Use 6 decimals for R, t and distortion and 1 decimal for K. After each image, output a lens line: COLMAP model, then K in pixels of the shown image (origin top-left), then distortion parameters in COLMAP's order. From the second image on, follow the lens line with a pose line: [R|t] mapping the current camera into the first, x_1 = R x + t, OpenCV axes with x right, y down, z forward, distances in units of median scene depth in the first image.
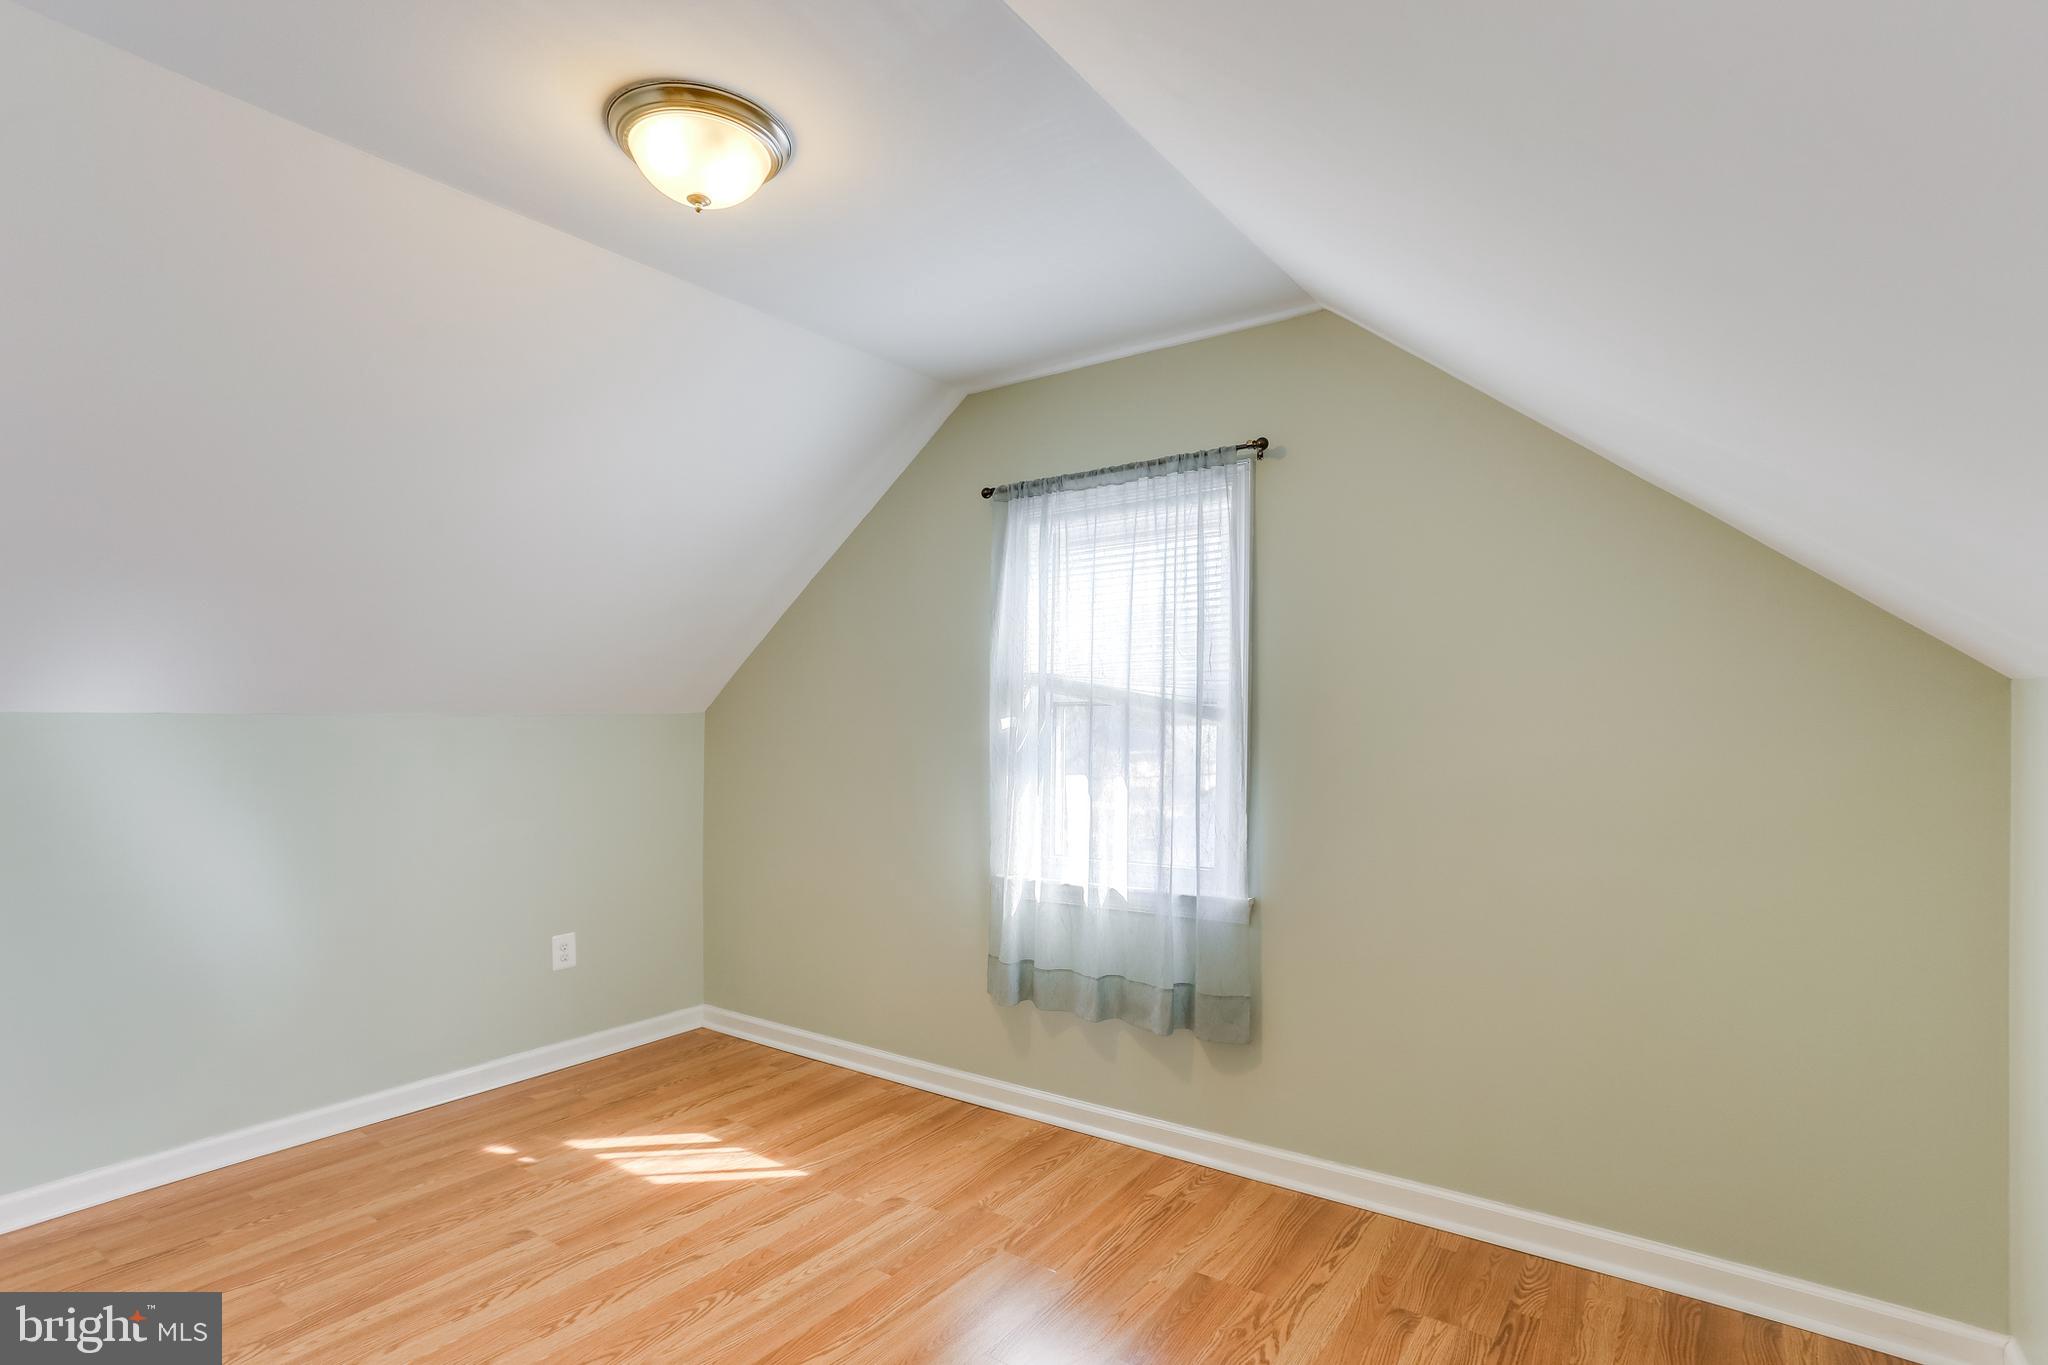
lens RADIAL K [[1043.8, 0, 1019.5], [0, 1043.8, 761.7], [0, 0, 1]] dist [-0.058835, 0.036915]
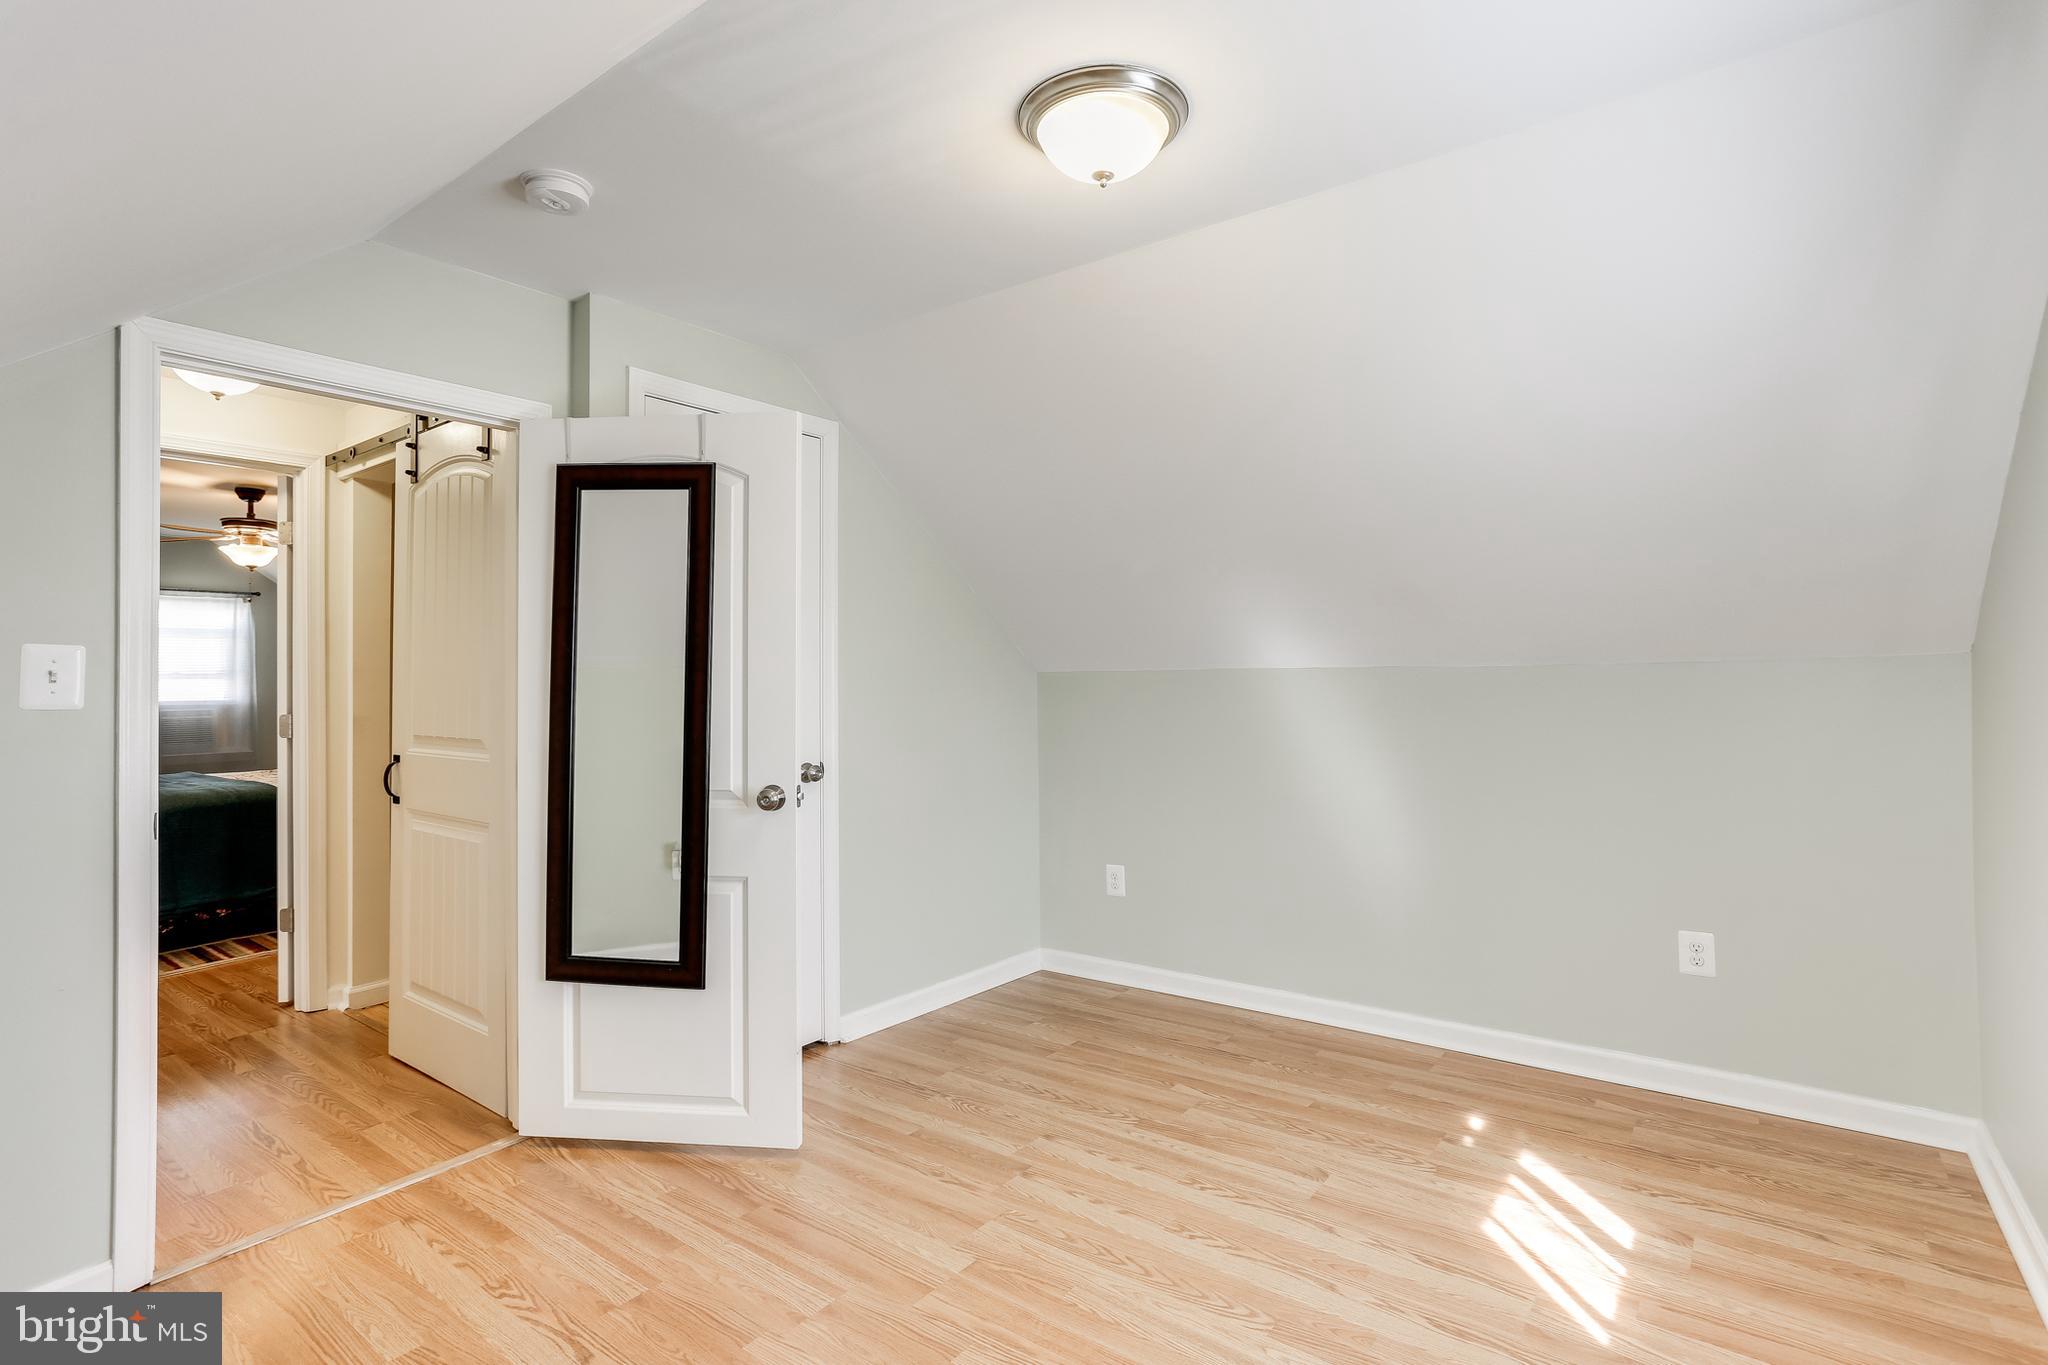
lens RADIAL K [[991.8, 0, 1018.6], [0, 991.8, 681.0], [0, 0, 1]] dist [-0.038156, 0.023203]
pose [[-0.041360, 0.003160, -0.999139, 0.420599], [-0.027830, 0.999603, 0.004314, -0.021637], [0.998757, 0.027984, -0.041256, 0.607341]]
